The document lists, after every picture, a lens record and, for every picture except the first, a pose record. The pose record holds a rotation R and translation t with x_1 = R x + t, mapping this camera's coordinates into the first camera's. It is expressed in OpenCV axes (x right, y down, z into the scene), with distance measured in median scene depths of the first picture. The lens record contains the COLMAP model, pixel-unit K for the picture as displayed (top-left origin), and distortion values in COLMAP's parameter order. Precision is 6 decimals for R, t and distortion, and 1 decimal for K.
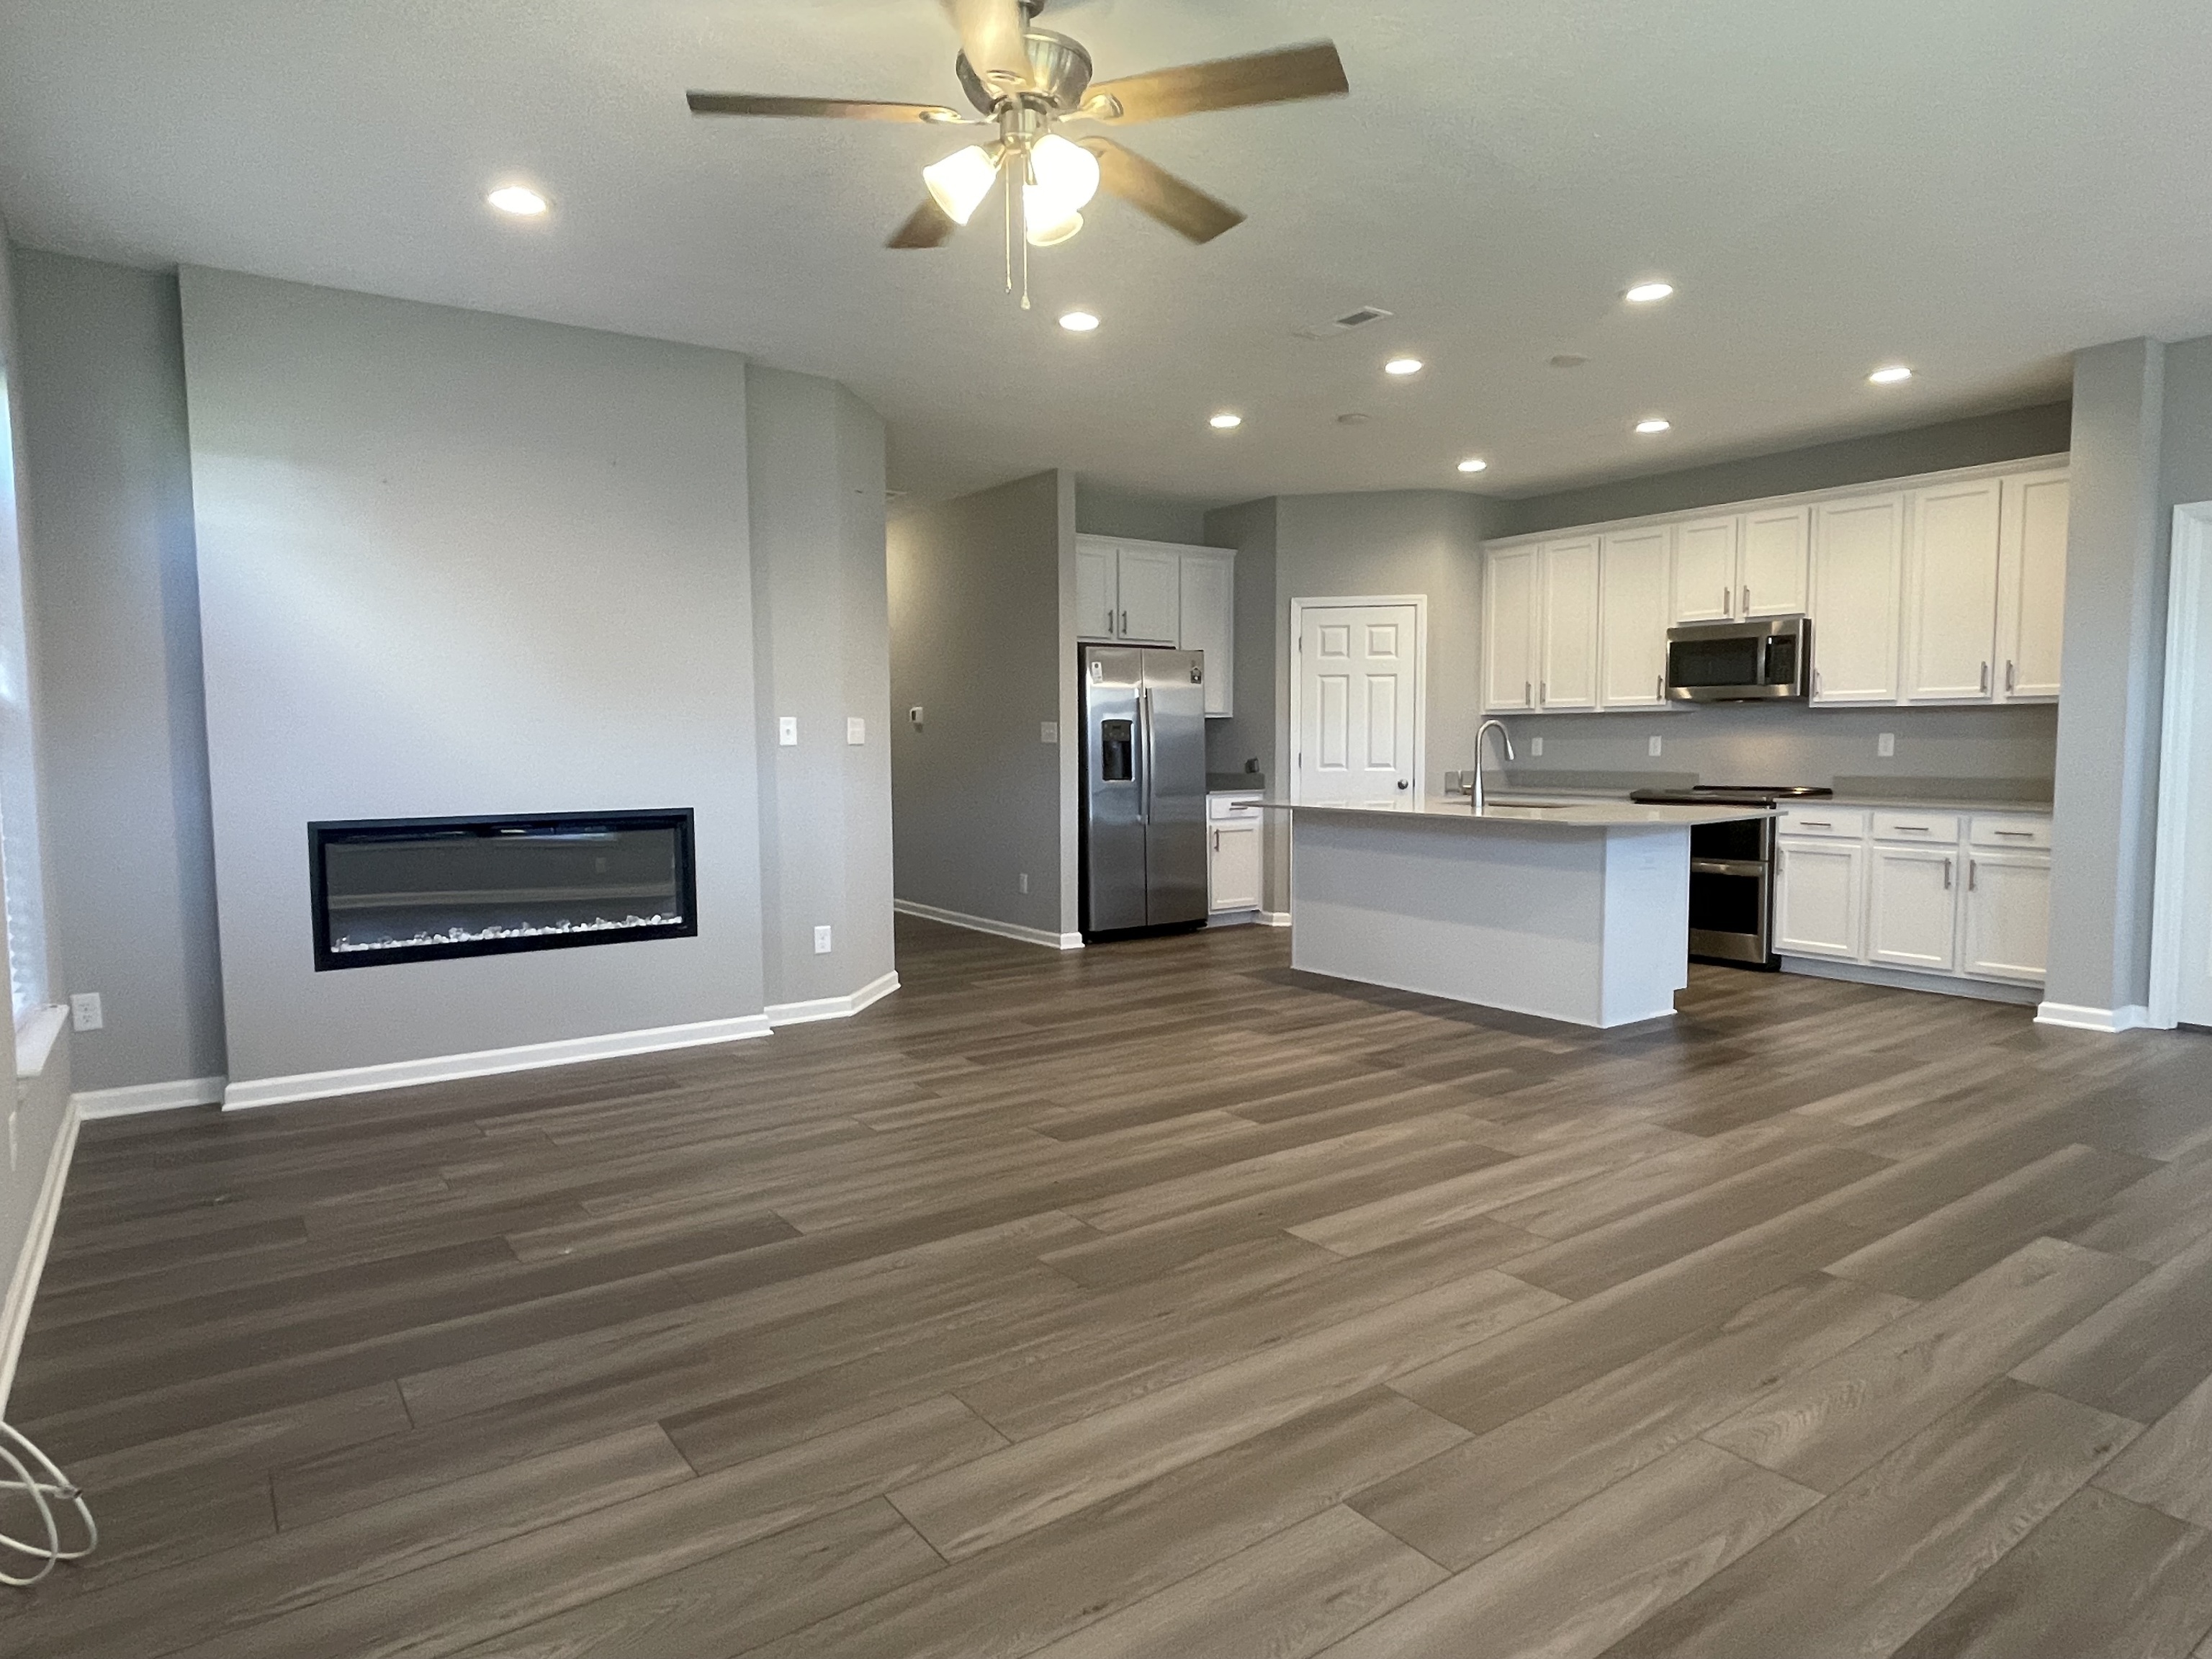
lens RADIAL K [[1307.7, 0, 1106.0], [0, 1307.7, 829.5], [0, 0, 1]] dist [0.008840, -0.024710]
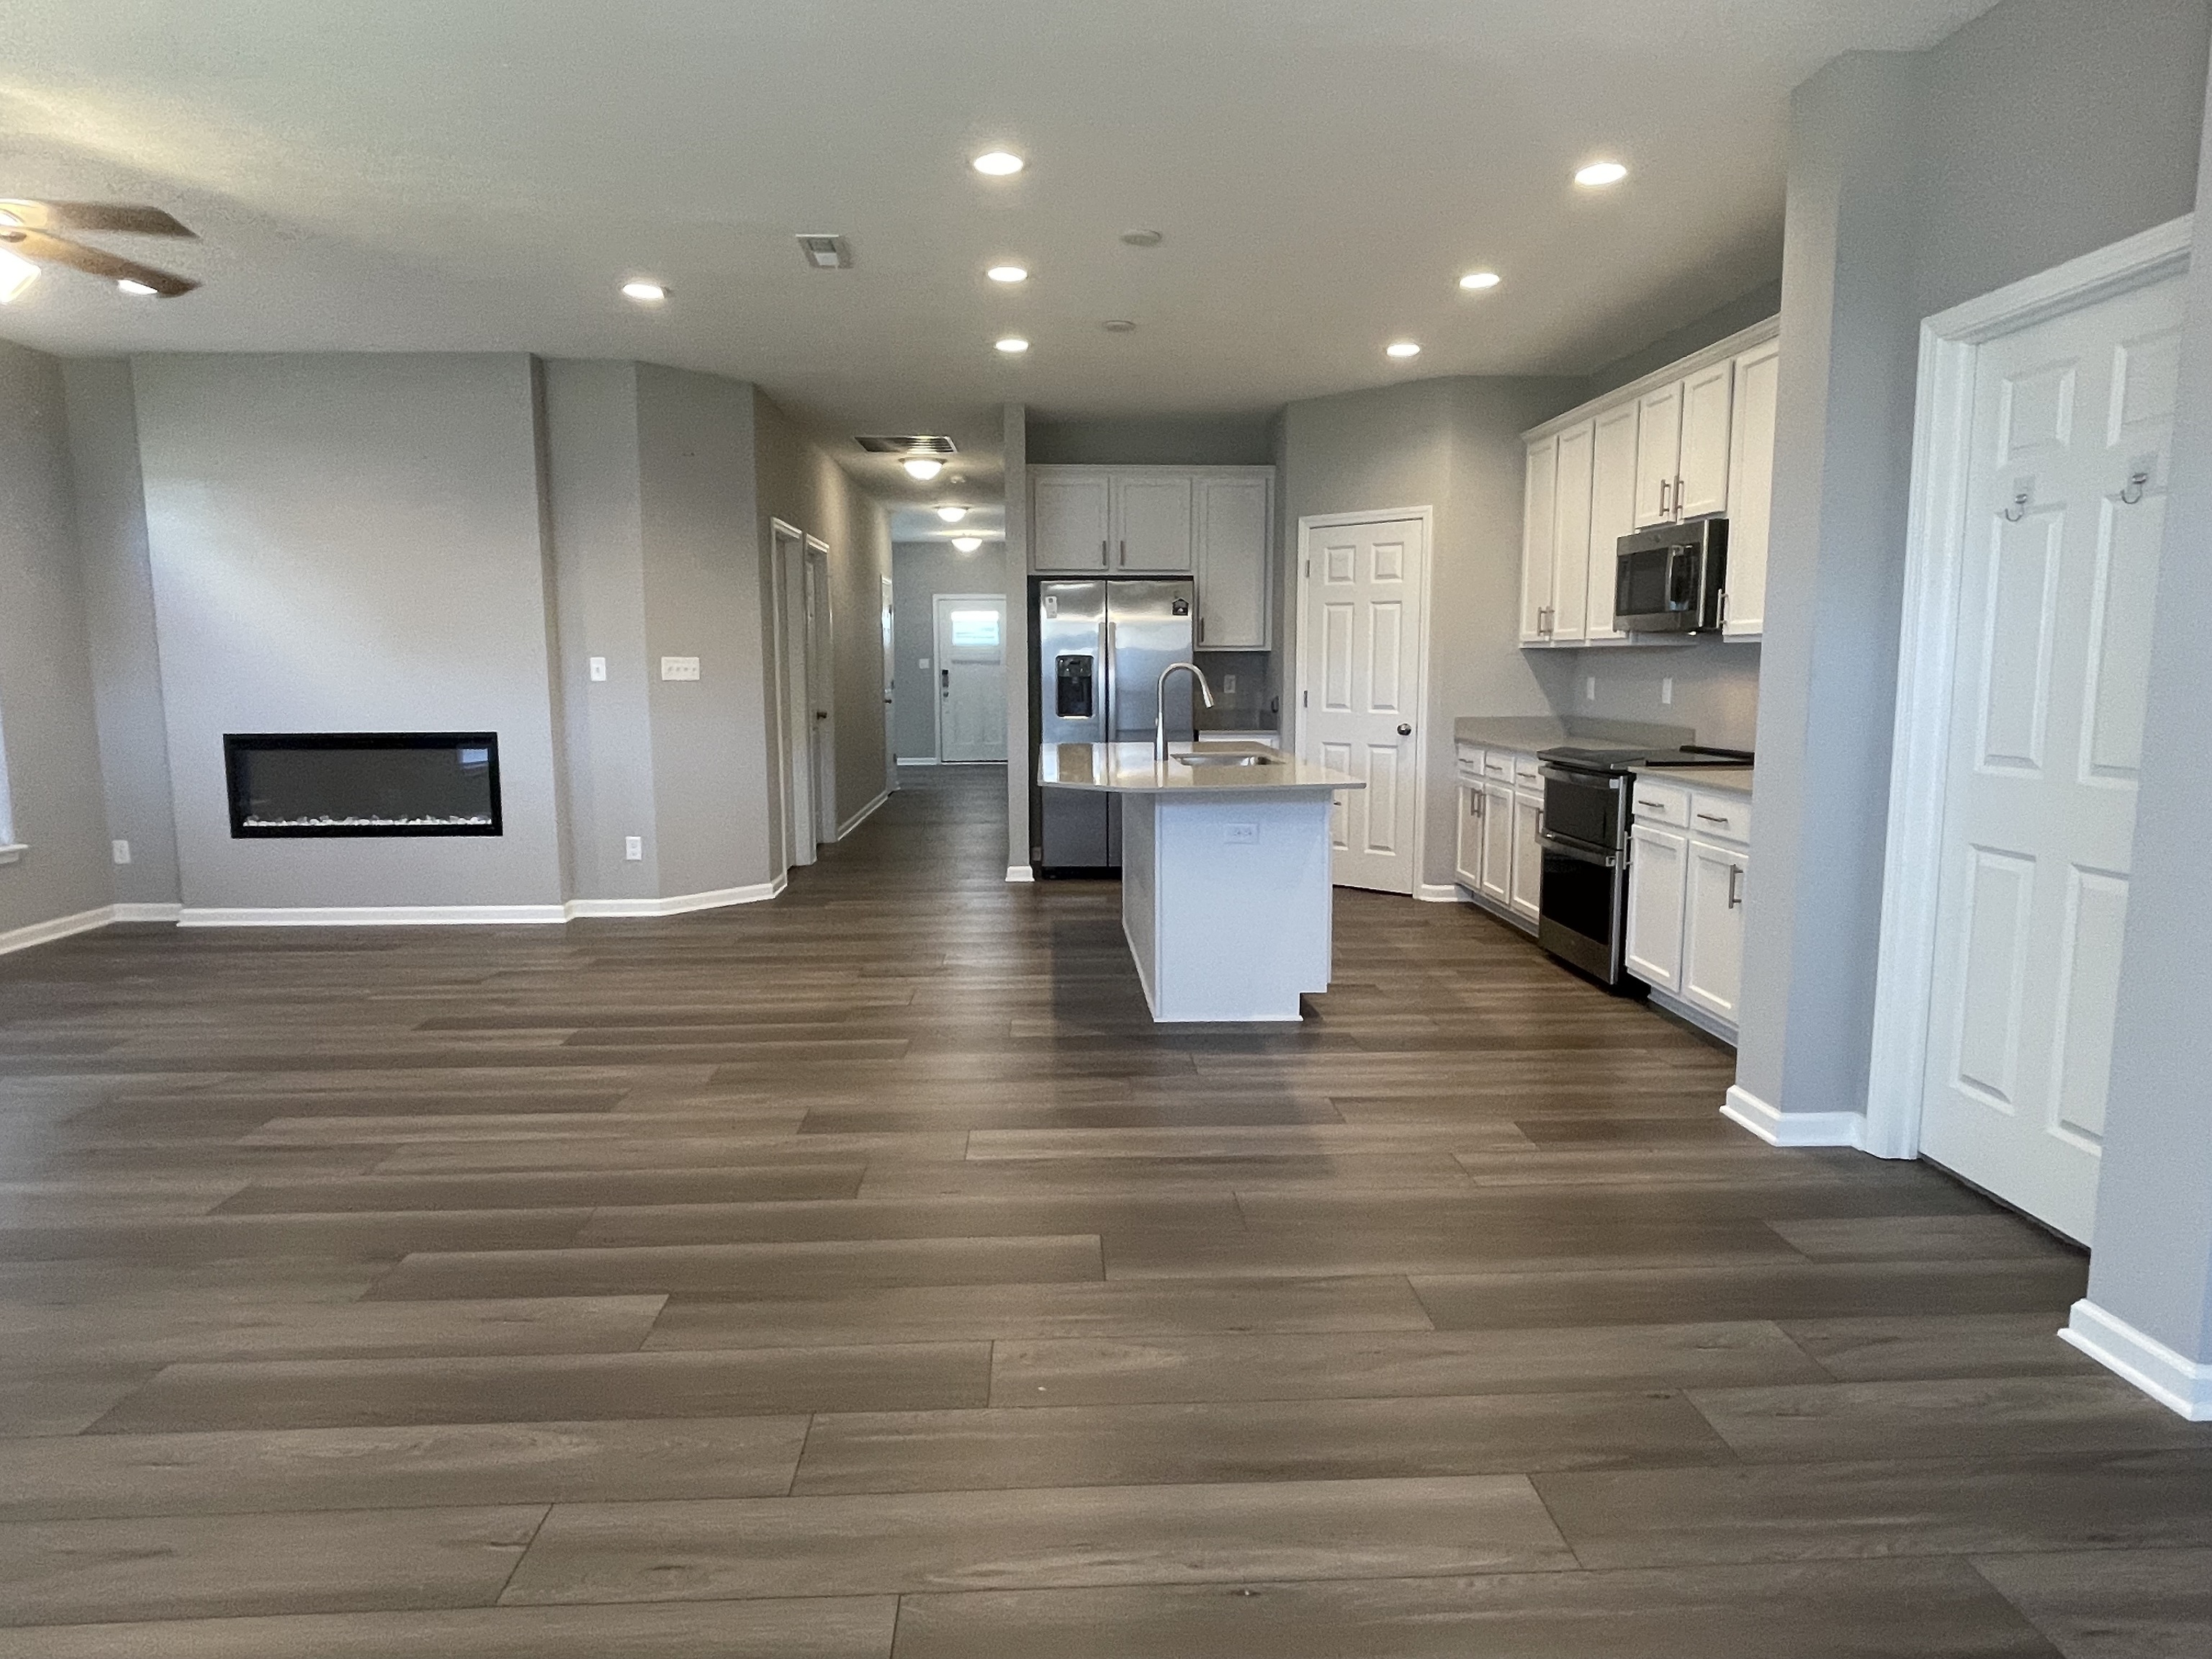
lens RADIAL K [[1307.7, 0, 1106.0], [0, 1307.7, 829.5], [0, 0, 1]] dist [0.008840, -0.024710]
pose [[0.842755, 0.073325, -0.533279, 0.830796], [-0.040464, 0.996505, 0.073072, -0.038302], [0.536774, -0.040003, 0.842777, 0.265431]]
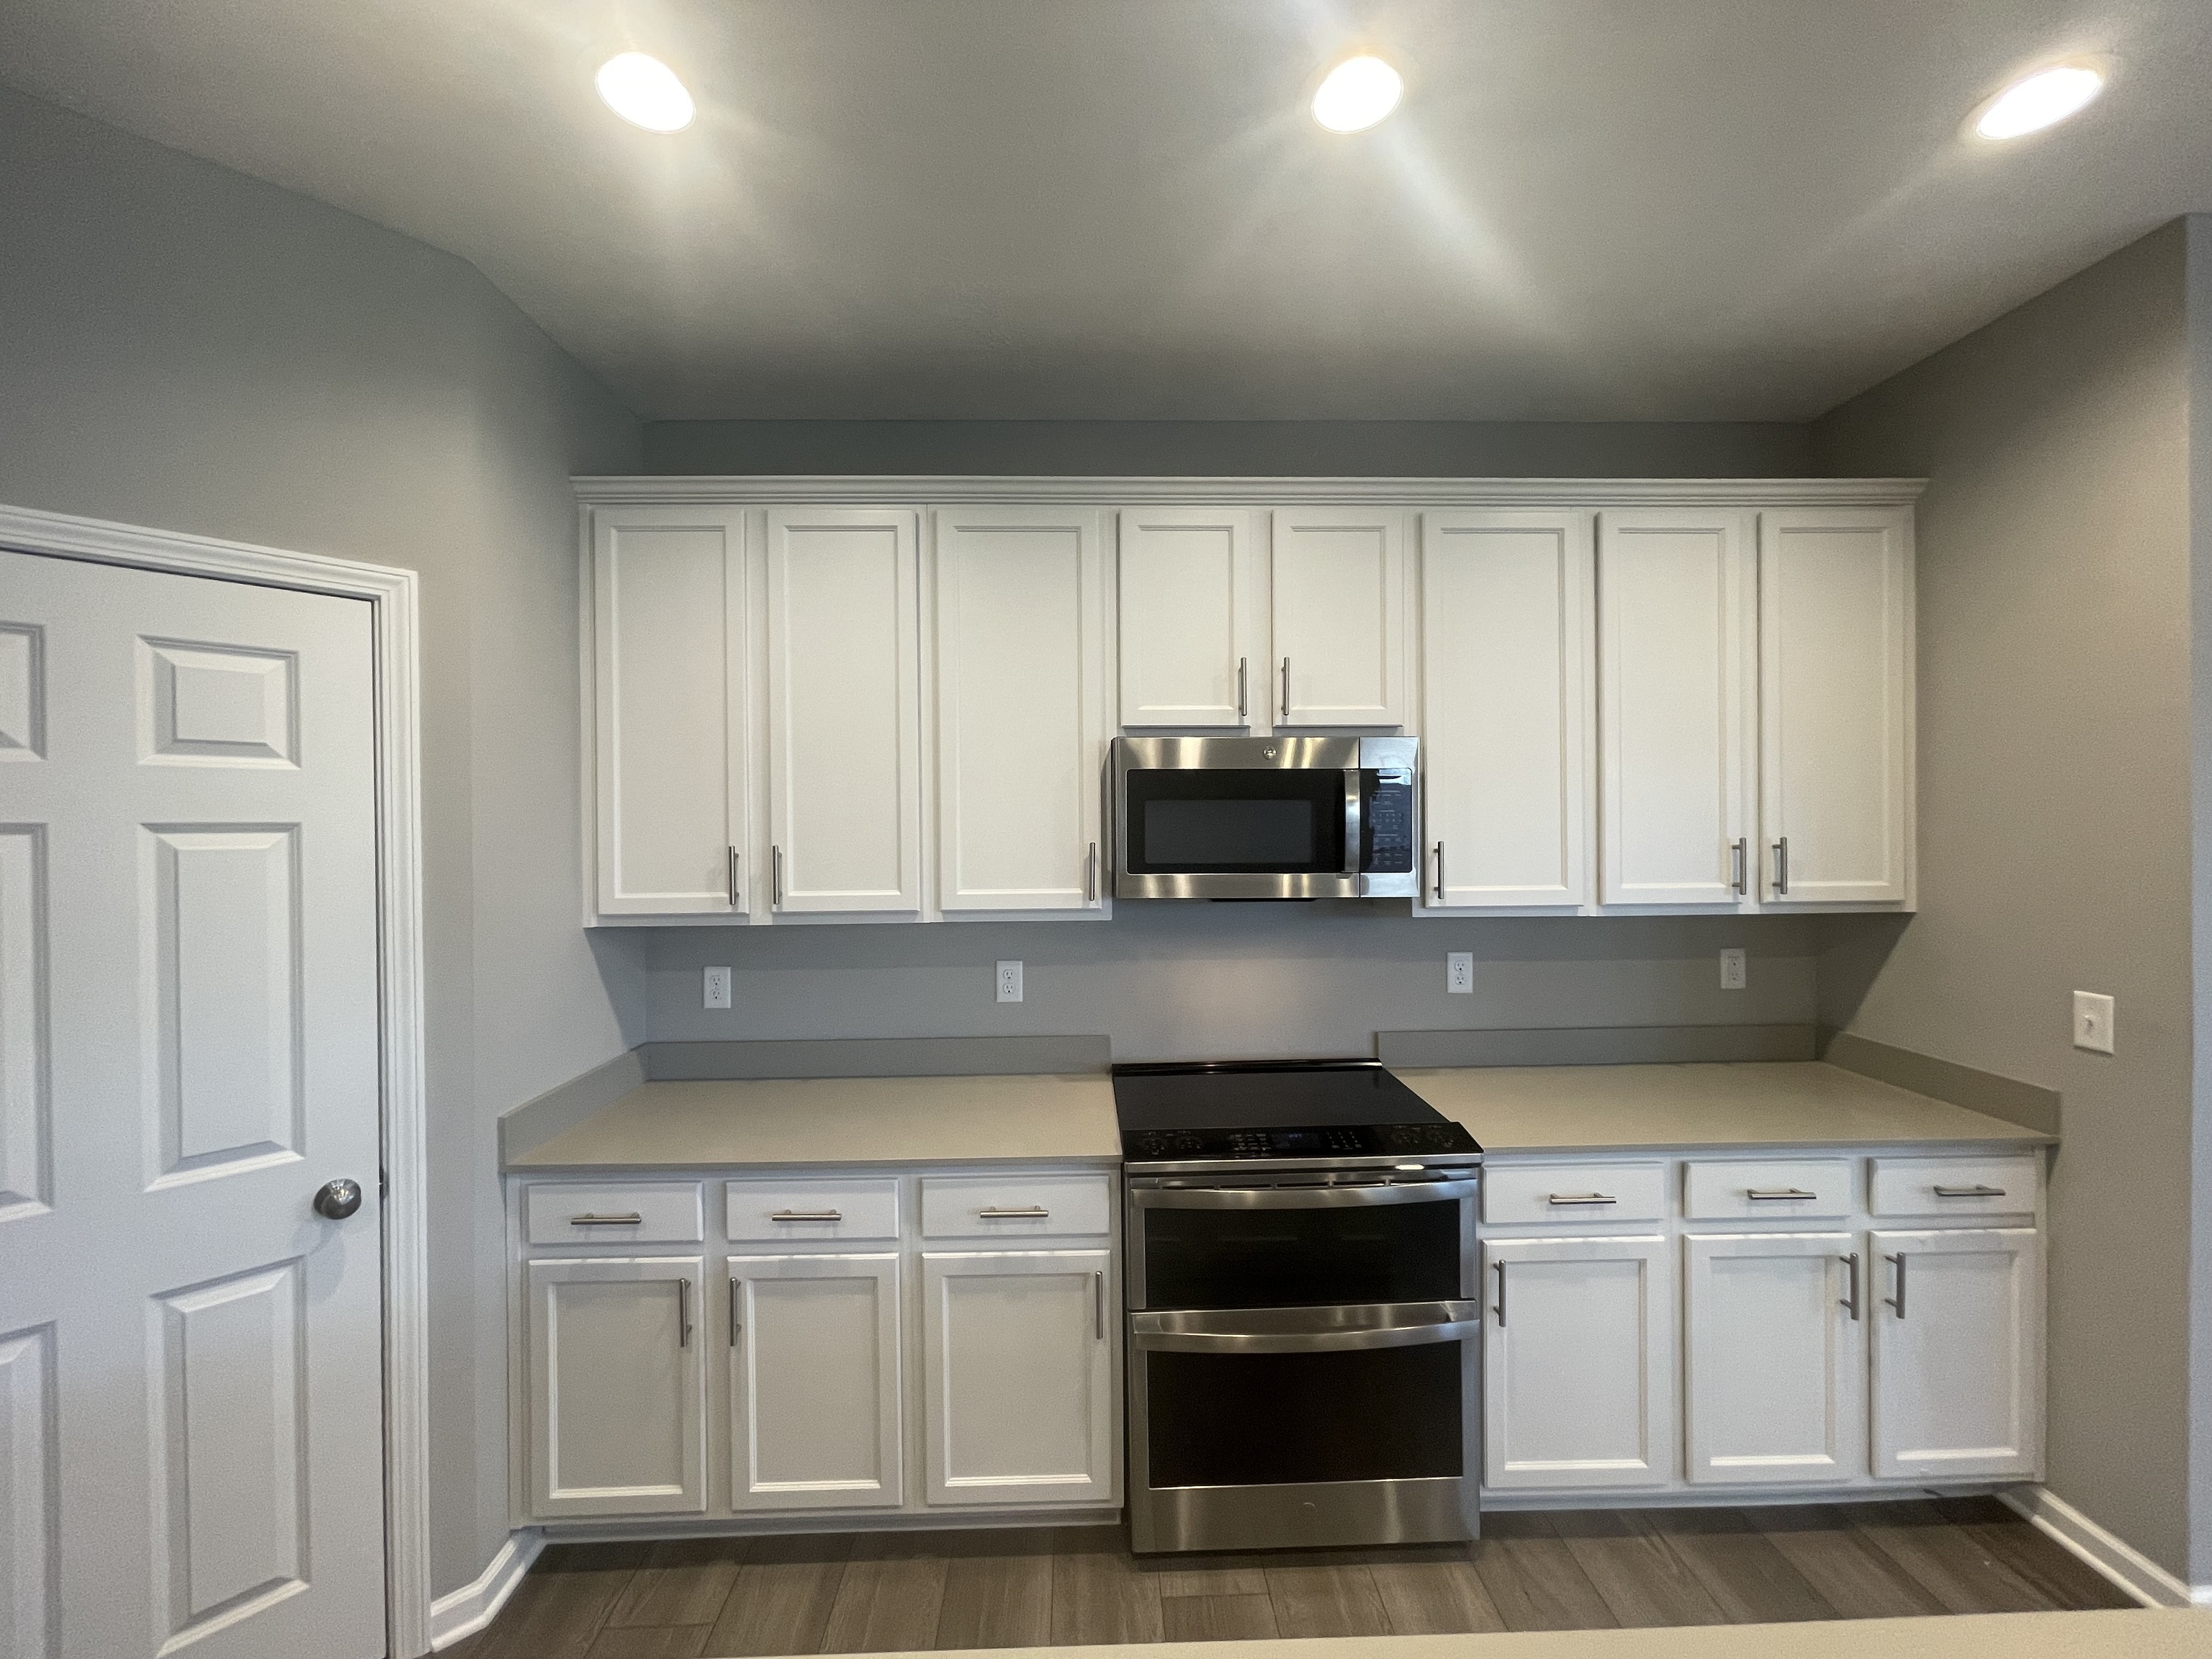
lens RADIAL K [[894.6, 0, 1101.2], [0, 894.6, 833.0], [0, 0, 1]] dist [0.000820, 0.000313]
pose [[0.558985, -0.002983, 0.829173, 0.248672], [0.063430, 0.997217, -0.039174, -0.154333], [-0.826748, 0.074492, 0.557618, 1.173835]]
